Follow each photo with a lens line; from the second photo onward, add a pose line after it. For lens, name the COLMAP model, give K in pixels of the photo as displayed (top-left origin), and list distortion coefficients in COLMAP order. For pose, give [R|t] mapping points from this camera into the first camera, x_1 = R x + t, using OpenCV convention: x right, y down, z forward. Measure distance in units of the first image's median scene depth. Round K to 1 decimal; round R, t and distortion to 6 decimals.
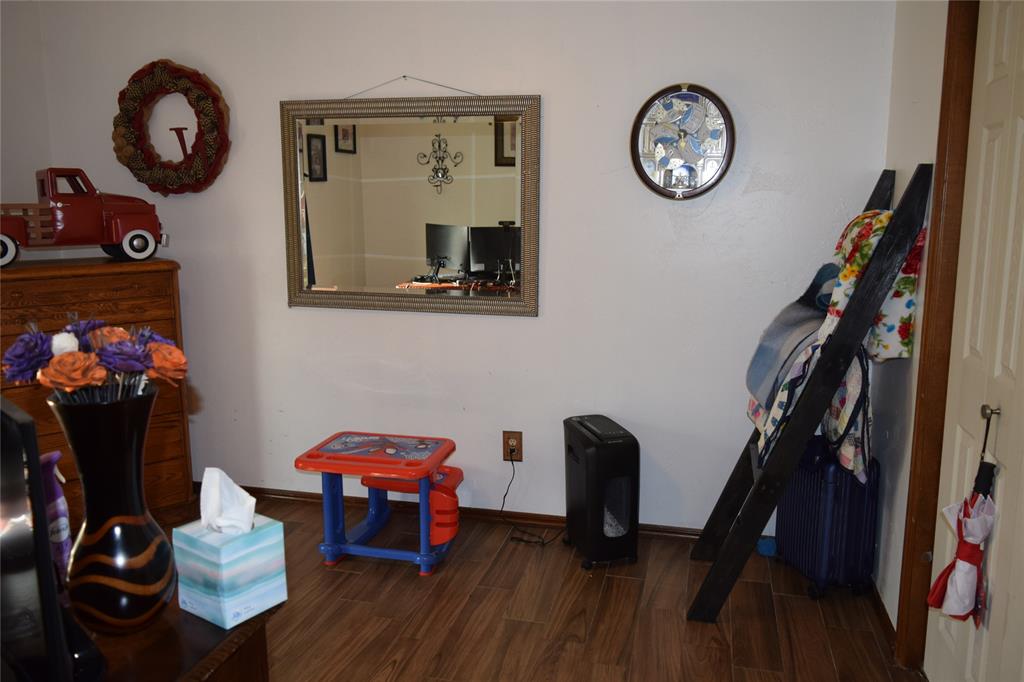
lens RADIAL K [[792.5, 0, 511.8], [0, 792.5, 336.7], [0, 0, 1]] dist [-0.022293, 0.011833]
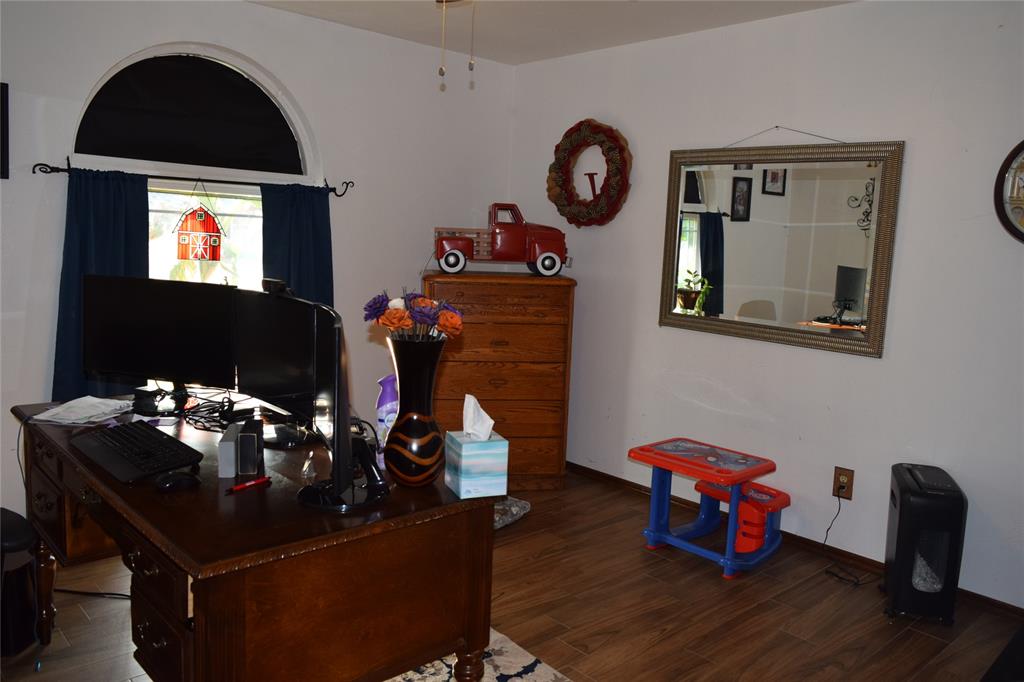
lens RADIAL K [[792.5, 0, 511.8], [0, 792.5, 336.7], [0, 0, 1]] dist [-0.022293, 0.011833]
pose [[0.833096, 0.106560, -0.542768, 0.182929], [-0.133277, 0.991028, -0.010001, 0.019943], [0.536833, 0.080670, 0.839823, -0.095451]]
